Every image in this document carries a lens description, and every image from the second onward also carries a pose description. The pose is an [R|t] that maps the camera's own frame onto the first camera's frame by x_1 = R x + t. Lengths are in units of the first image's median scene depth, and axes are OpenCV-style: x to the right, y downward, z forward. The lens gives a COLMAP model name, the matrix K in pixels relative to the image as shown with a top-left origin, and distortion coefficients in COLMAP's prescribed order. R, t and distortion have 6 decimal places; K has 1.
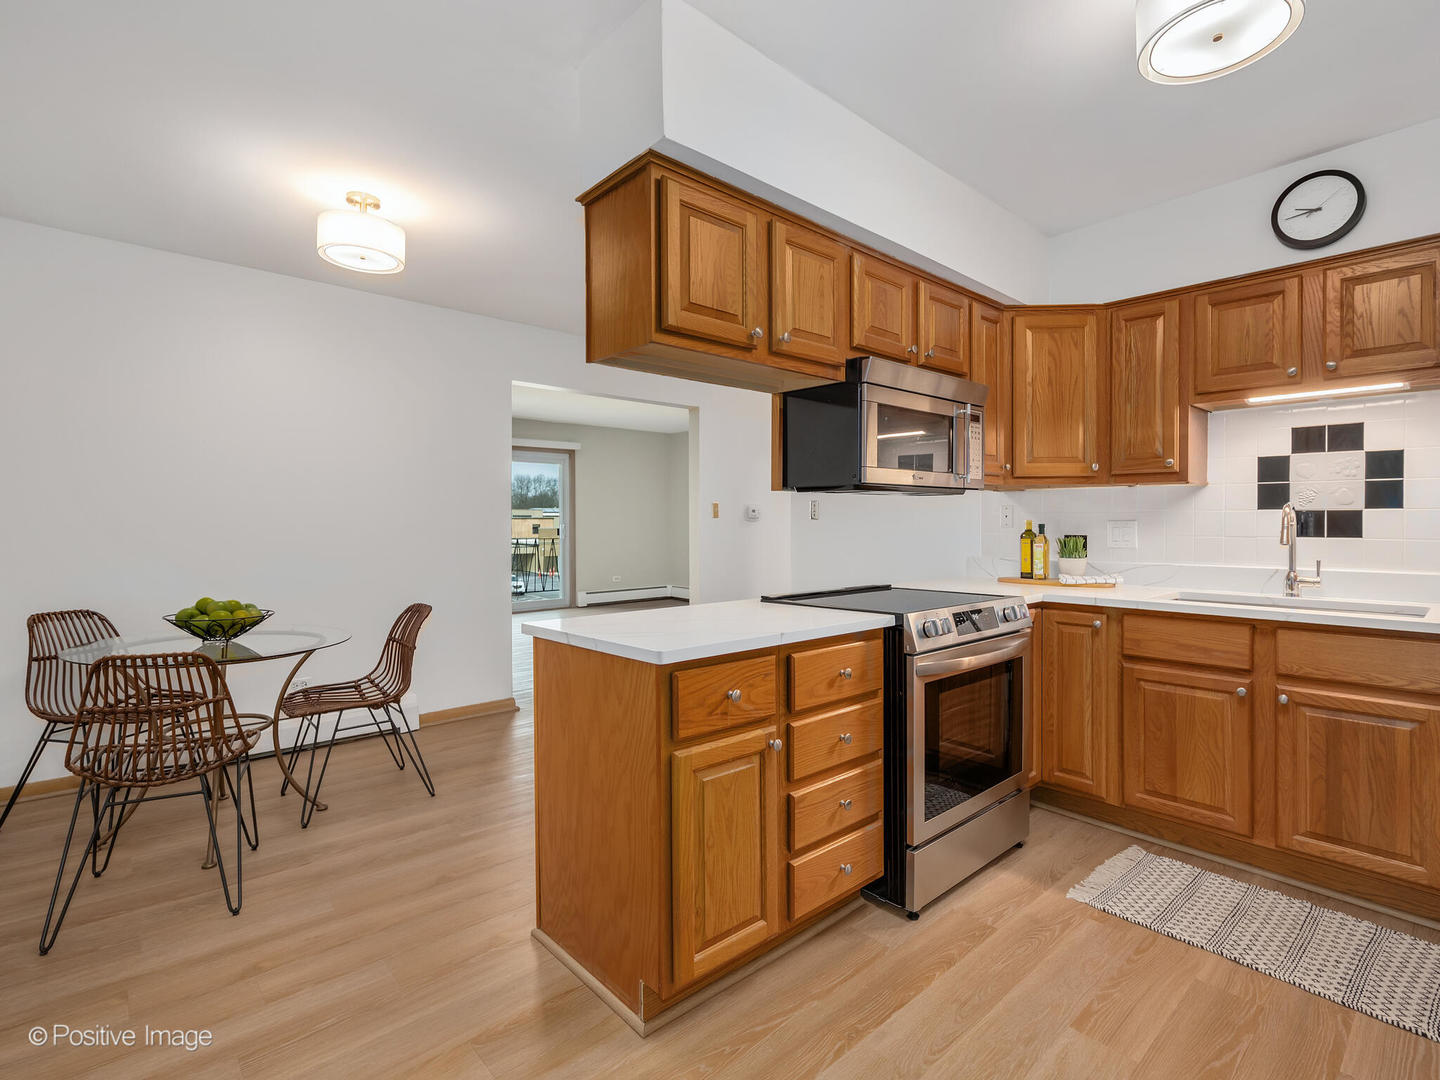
lens RADIAL K [[677.1, 0, 728.3], [0, 677.1, 534.2], [0, 0, 1]] dist [0.000802, -0.000379]
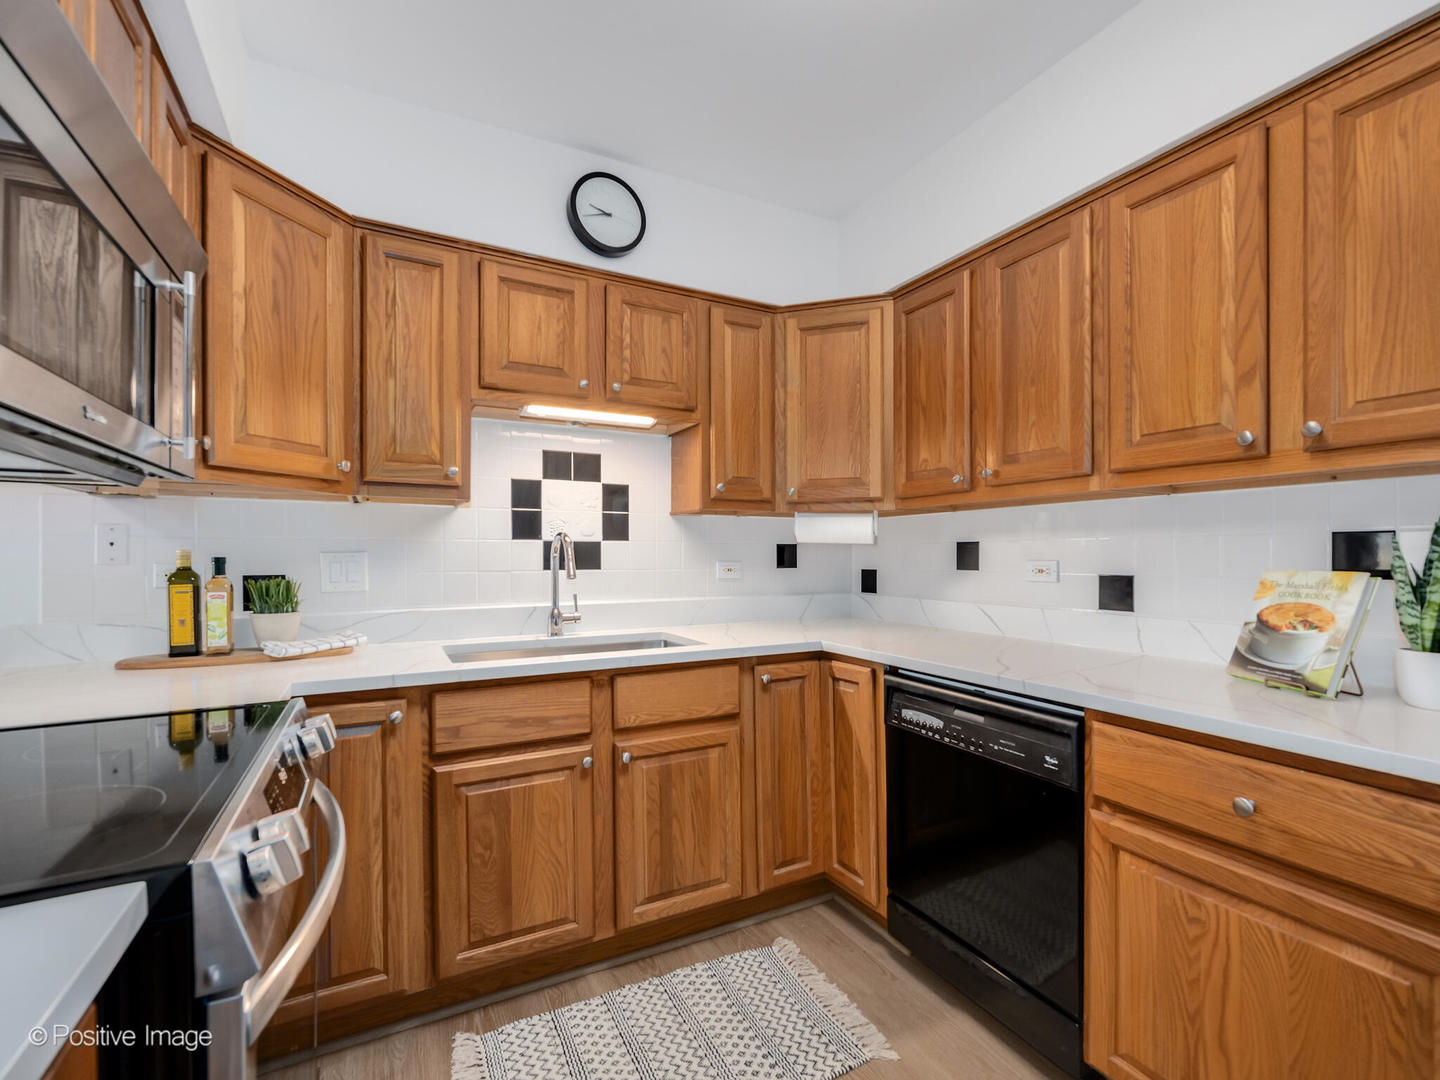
lens RADIAL K [[653.2, 0, 722.6], [0, 653.2, 557.0], [0, 0, 1]] dist [-0.001121, 0.000010]
pose [[0.235460, -0.001931, 0.971882, 0.036871], [0.020853, 0.999778, -0.003065, -0.006211], [-0.971660, 0.020988, 0.235448, 0.608579]]
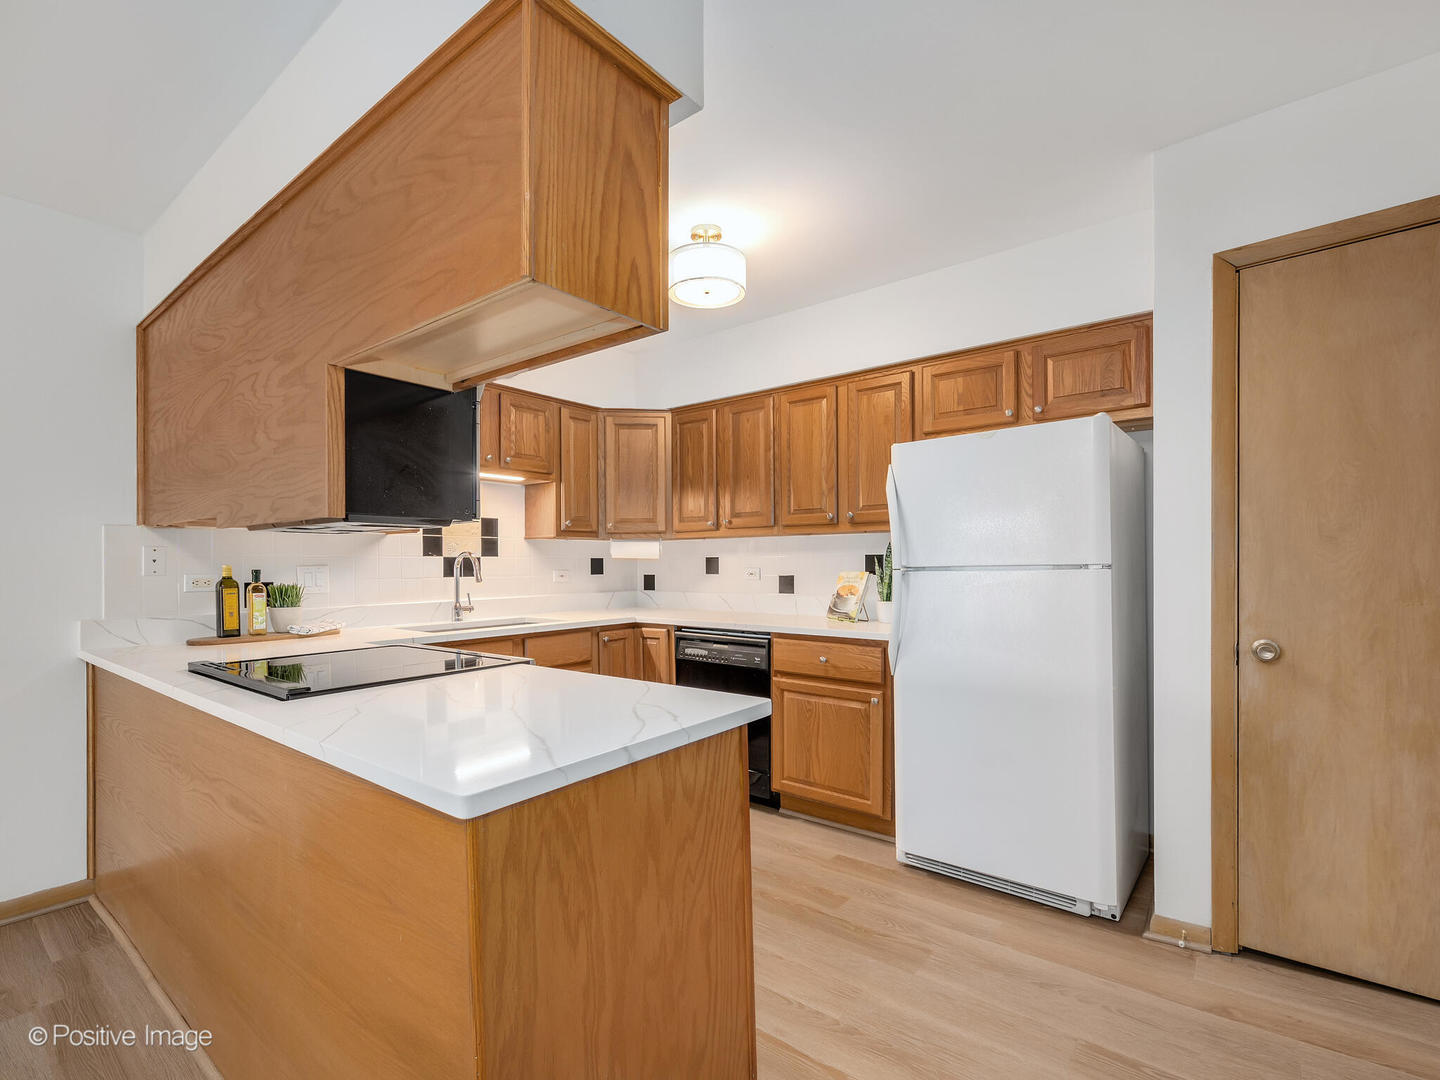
lens RADIAL K [[699.8, 0, 706.7], [0, 699.8, 573.5], [0, 0, 1]] dist [0.000230, -0.000100]
pose [[-0.159289, -0.012488, 0.987153, -0.653529], [0.026672, 0.999501, 0.016948, -0.013695], [-0.986872, 0.029029, -0.158877, 0.773386]]
